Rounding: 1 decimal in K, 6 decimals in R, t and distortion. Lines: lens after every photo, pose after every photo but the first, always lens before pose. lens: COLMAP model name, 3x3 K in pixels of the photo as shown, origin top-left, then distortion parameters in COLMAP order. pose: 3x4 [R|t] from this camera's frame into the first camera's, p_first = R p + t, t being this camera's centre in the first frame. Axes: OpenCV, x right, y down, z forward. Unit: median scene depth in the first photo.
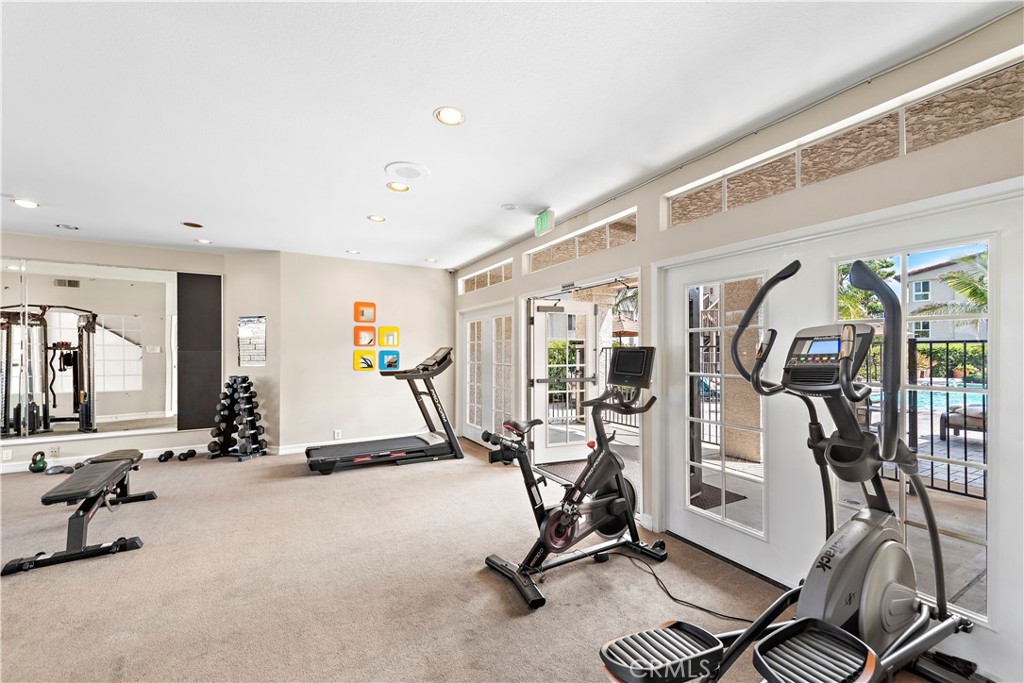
lens RADIAL K [[399.1, 0, 512.0], [0, 399.1, 341.5], [0, 0, 1]] dist [0.002235, 0.000152]
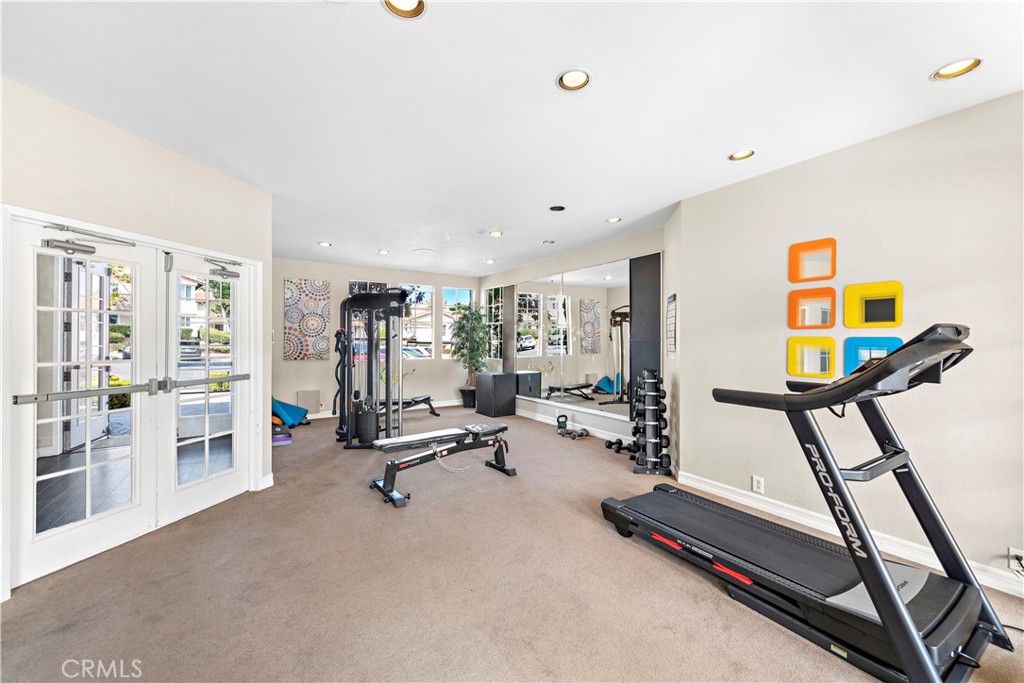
lens RADIAL K [[399.1, 0, 512.0], [0, 399.1, 341.5], [0, 0, 1]] dist [0.002235, 0.000152]
pose [[0.048460, 0.000090, -0.998825, 0.131229], [0.025852, 0.999665, 0.001344, 0.019876], [0.998491, -0.025887, 0.048441, 0.682172]]
